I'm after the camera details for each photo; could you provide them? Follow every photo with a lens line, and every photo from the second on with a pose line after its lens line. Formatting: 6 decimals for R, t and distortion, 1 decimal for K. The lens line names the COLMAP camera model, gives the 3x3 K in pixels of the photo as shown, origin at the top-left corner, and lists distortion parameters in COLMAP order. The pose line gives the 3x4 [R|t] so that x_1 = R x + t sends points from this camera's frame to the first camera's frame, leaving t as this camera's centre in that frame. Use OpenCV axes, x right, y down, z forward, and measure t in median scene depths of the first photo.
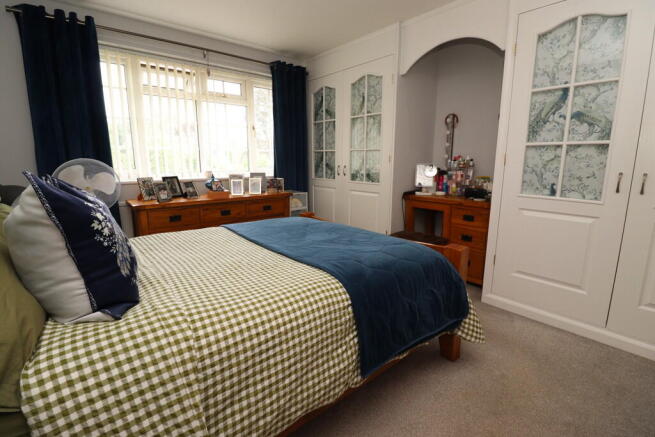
lens RADIAL K [[304.2, 0, 328.1], [0, 304.2, 217.2], [0, 0, 1]] dist [-0.007517, -0.007179]
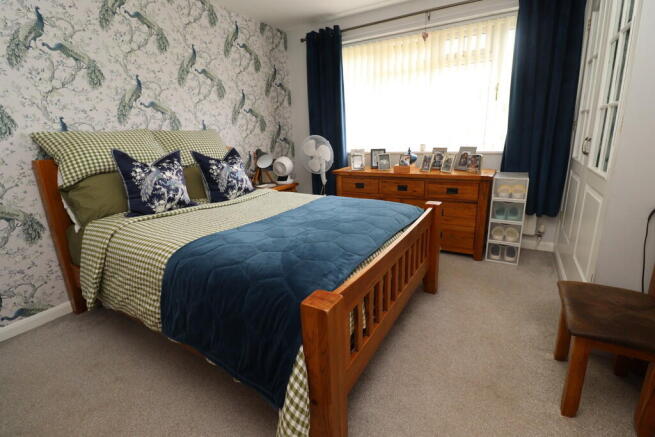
lens RADIAL K [[304.2, 0, 329.0], [0, 304.2, 214.7], [0, 0, 1]] dist [-0.007517, -0.007179]
pose [[0.324348, 0.225850, -0.918581, 0.507788], [-0.139086, 0.971911, 0.189851, -0.086399], [0.935657, 0.066184, 0.346650, 0.459435]]
